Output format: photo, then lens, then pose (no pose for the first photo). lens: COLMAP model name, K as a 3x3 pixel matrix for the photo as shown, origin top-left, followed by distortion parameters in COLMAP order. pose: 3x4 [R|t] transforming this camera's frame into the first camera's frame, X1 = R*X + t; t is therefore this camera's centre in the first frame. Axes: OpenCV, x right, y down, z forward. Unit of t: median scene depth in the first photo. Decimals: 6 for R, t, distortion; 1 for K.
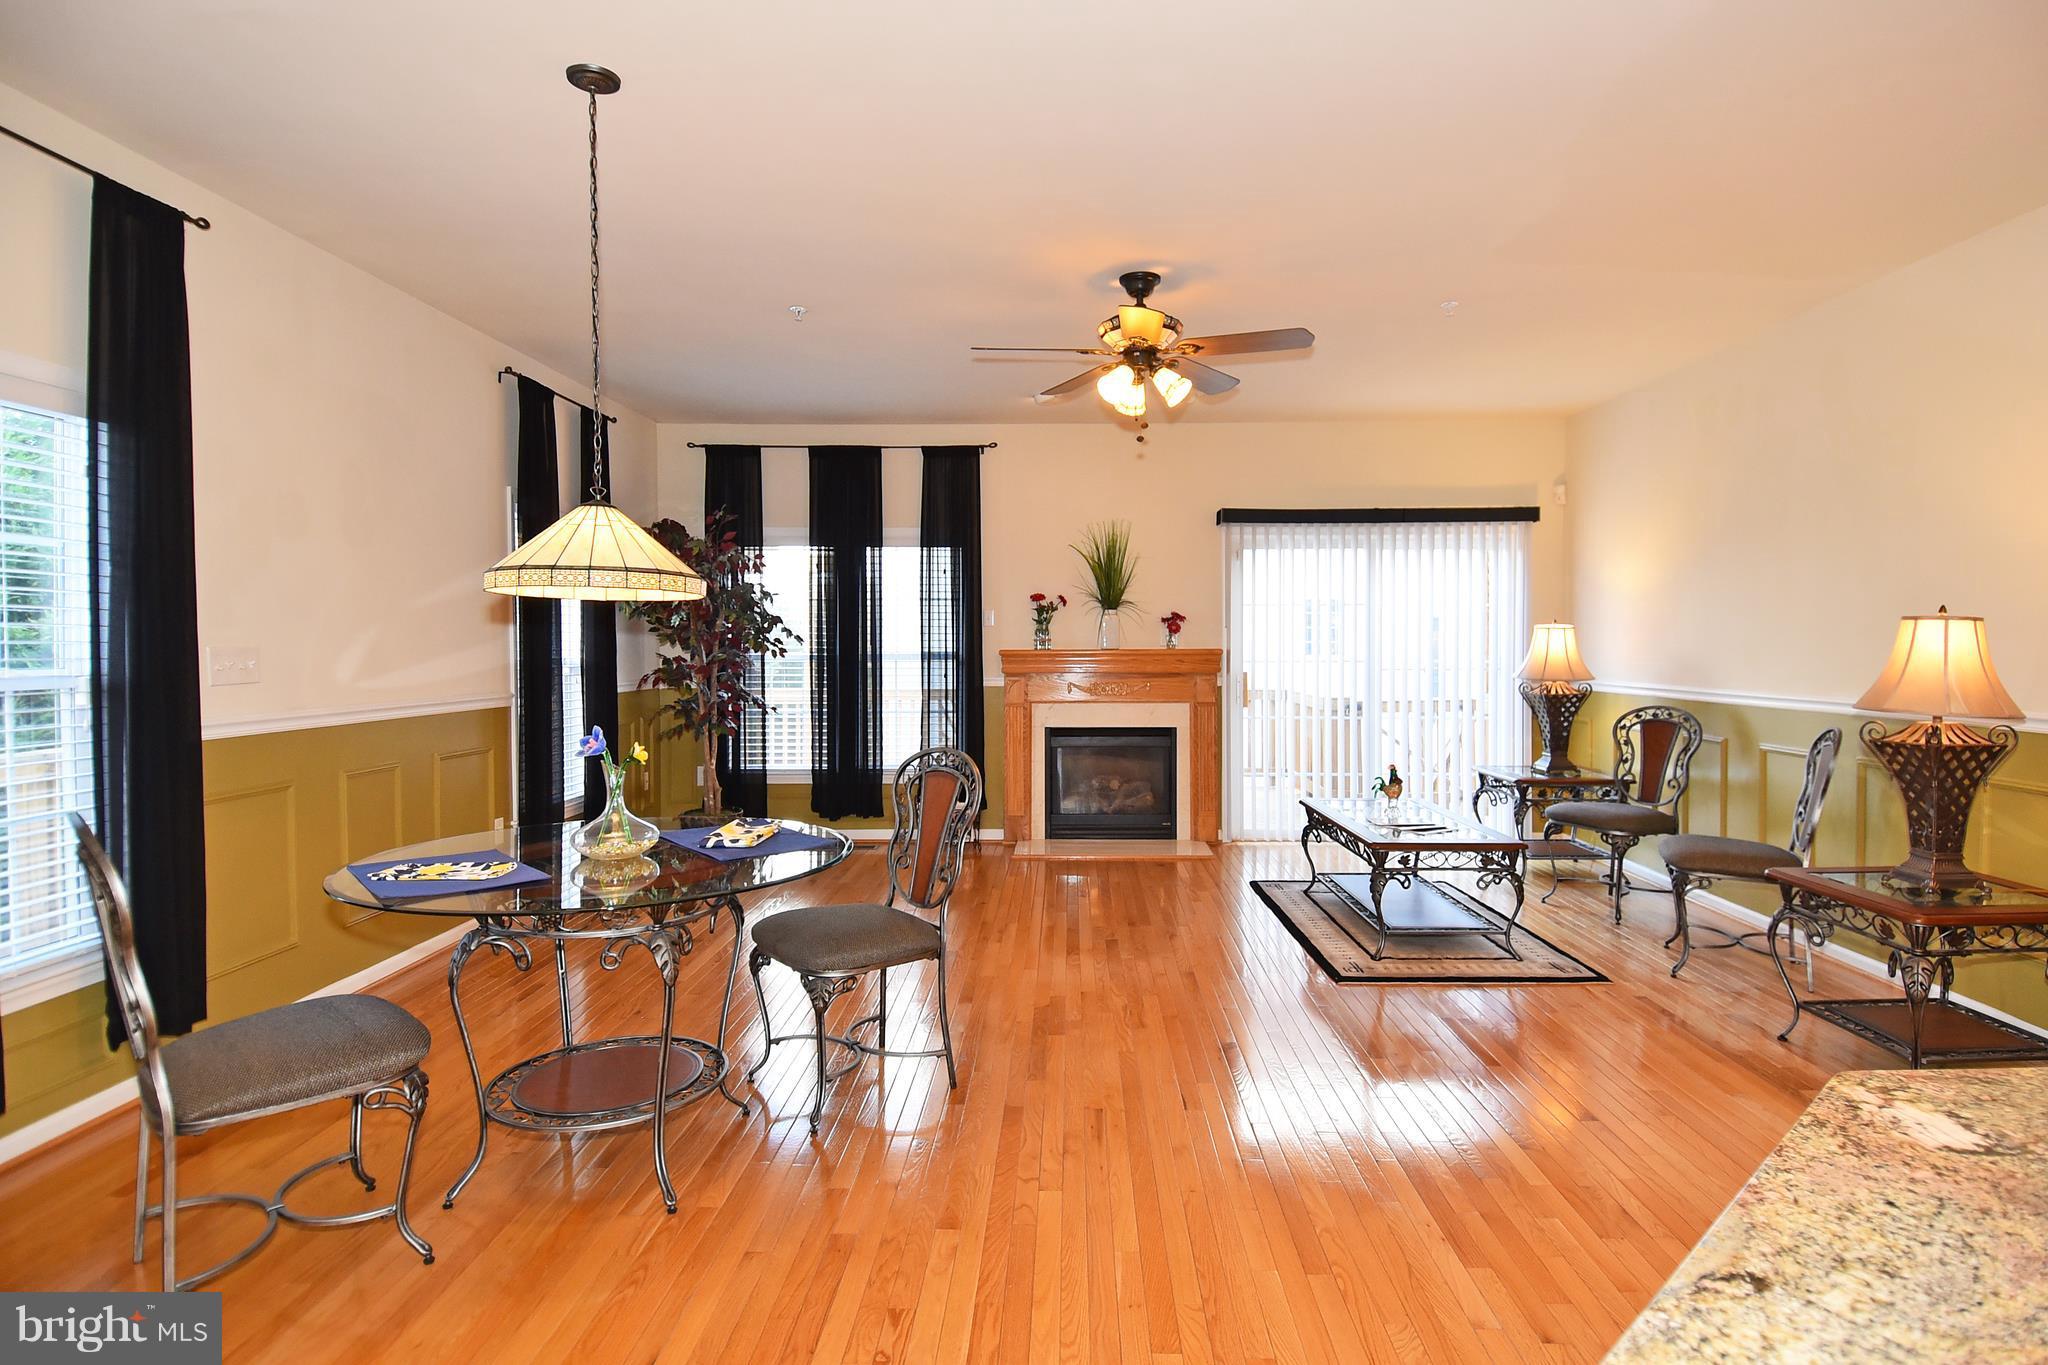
lens RADIAL K [[1102.2, 0, 1052.4], [0, 1102.2, 659.4], [0, 0, 1]] dist [0.044883, -0.048627]
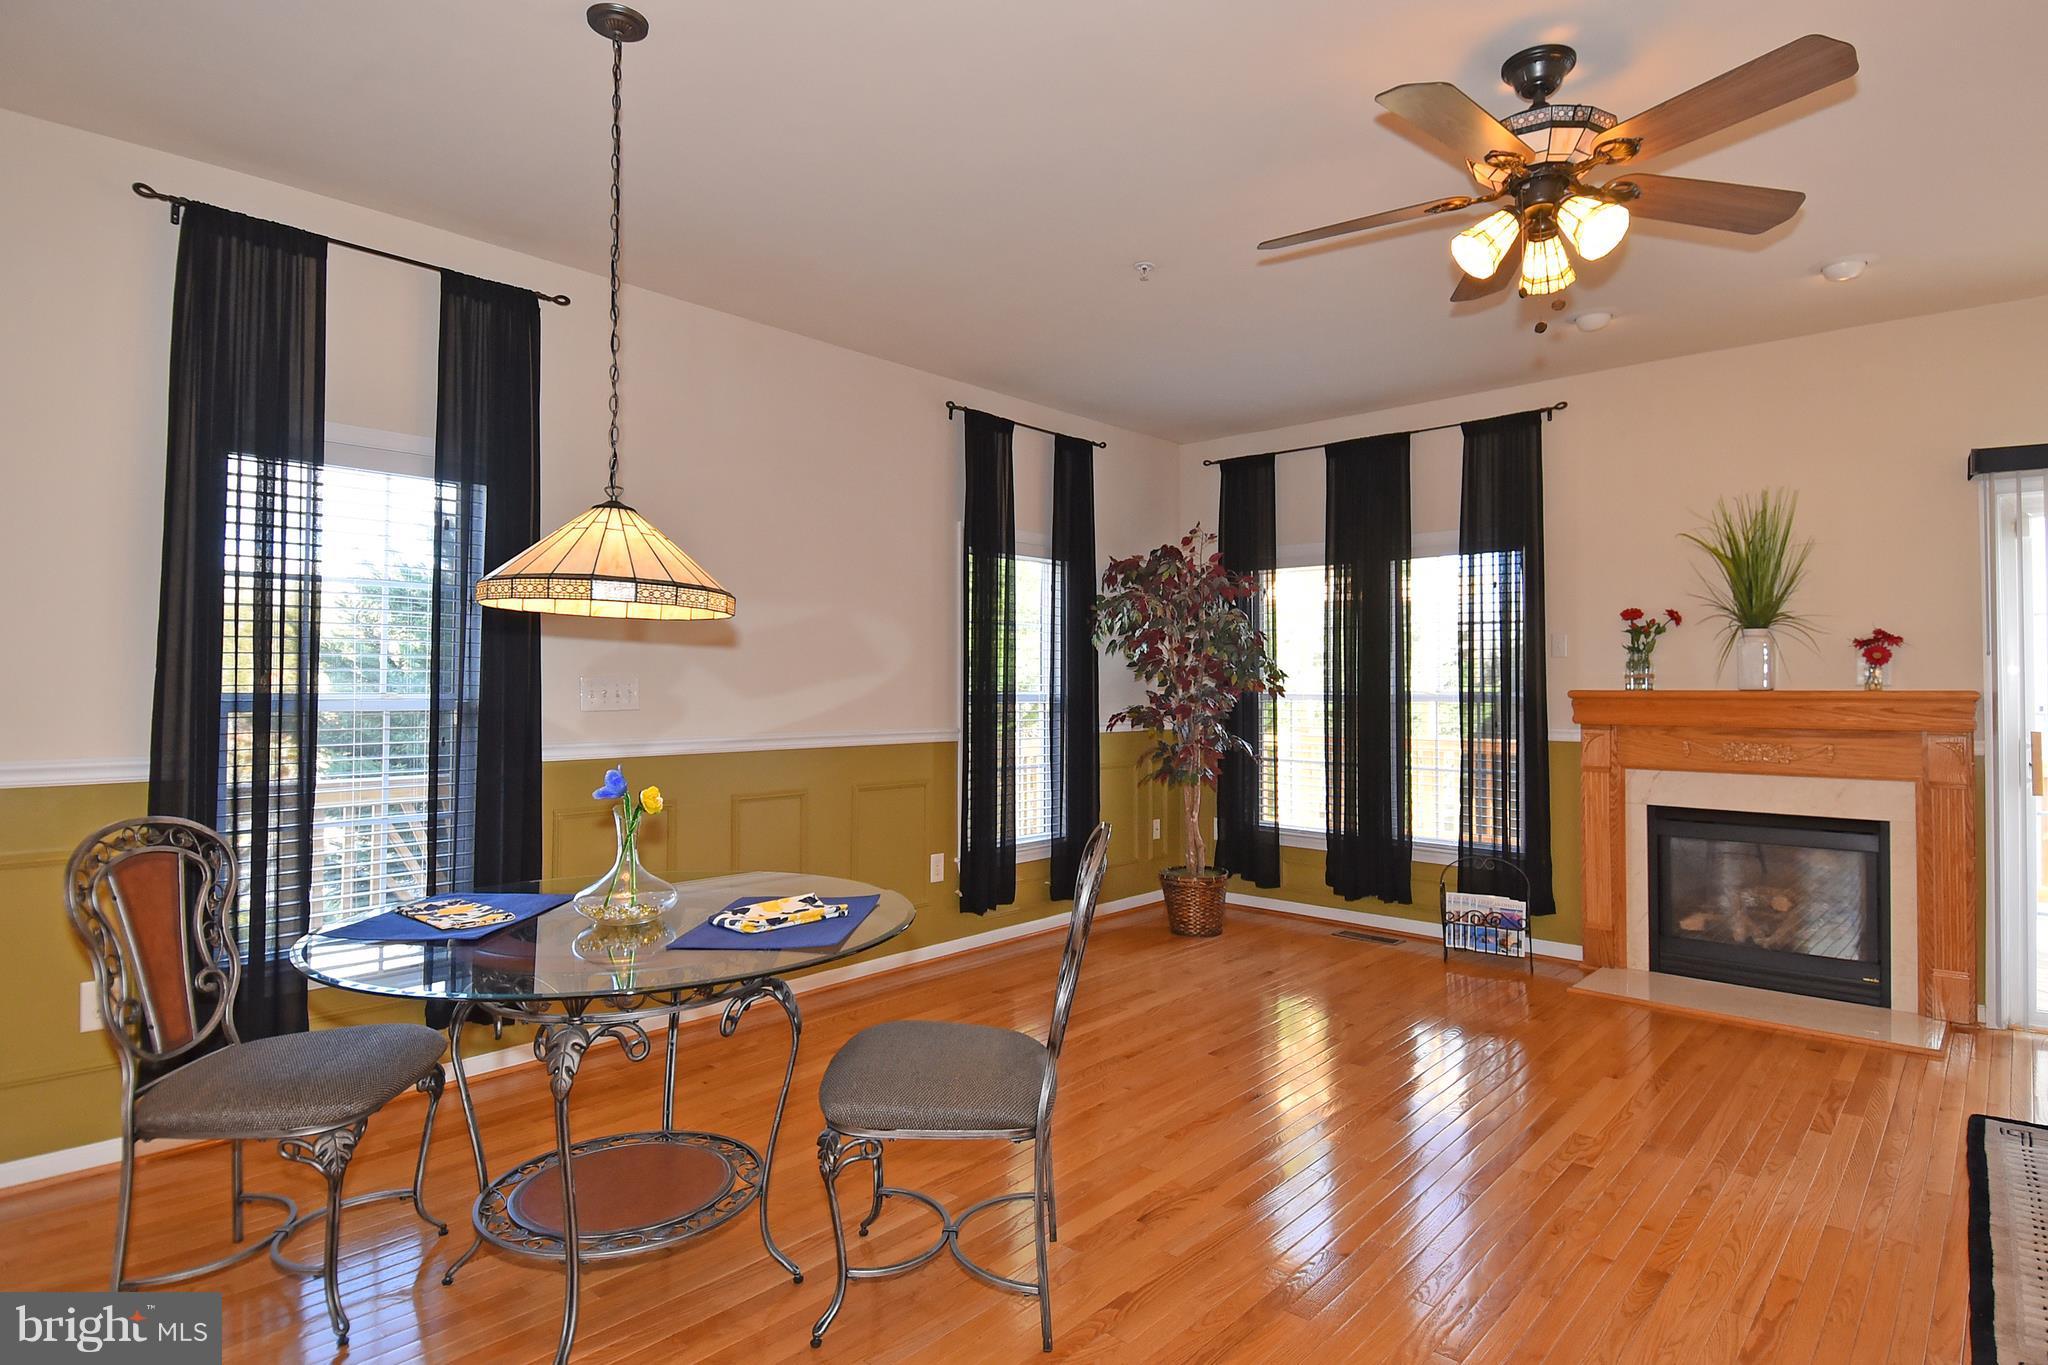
lens RADIAL K [[1102.2, 0, 1052.4], [0, 1102.2, 659.4], [0, 0, 1]] dist [0.044883, -0.048627]
pose [[0.754038, -0.012474, -0.656713, 0.170429], [-0.014761, 0.999245, -0.035930, 0.002120], [0.656665, 0.036786, 0.753285, 0.241681]]
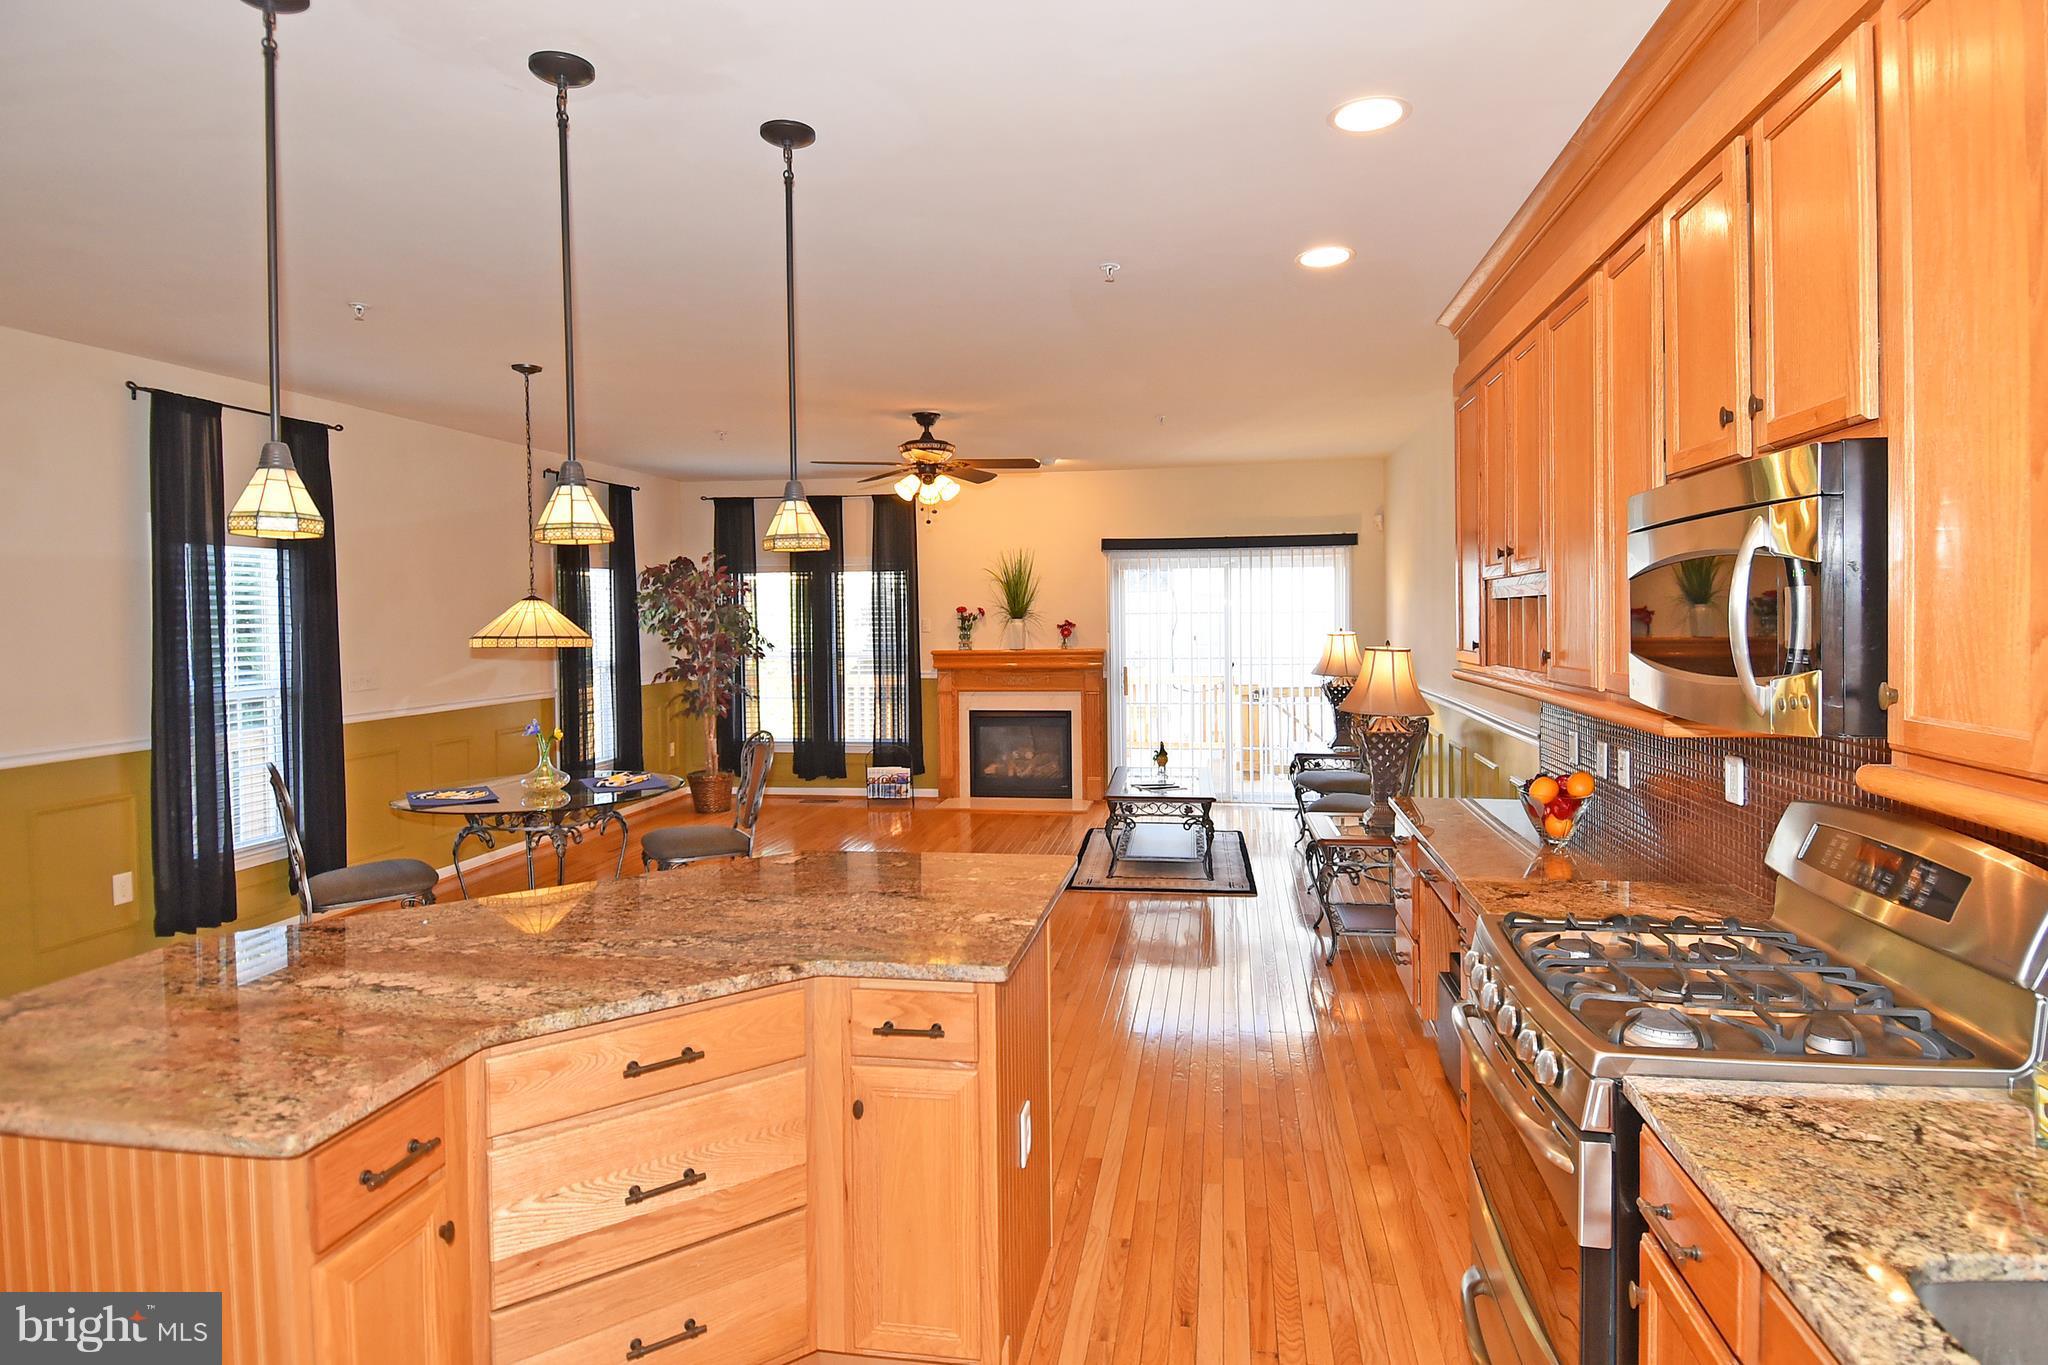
lens RADIAL K [[1163.6, 0, 1085.6], [0, 1163.6, 634.9], [0, 0, 1]] dist [0.051835, -0.056556]
pose [[0.991405, -0.004535, -0.130750, 0.309591], [0.005463, 0.999962, 0.006736, -0.035509], [0.130715, -0.007392, 0.991392, -0.330973]]
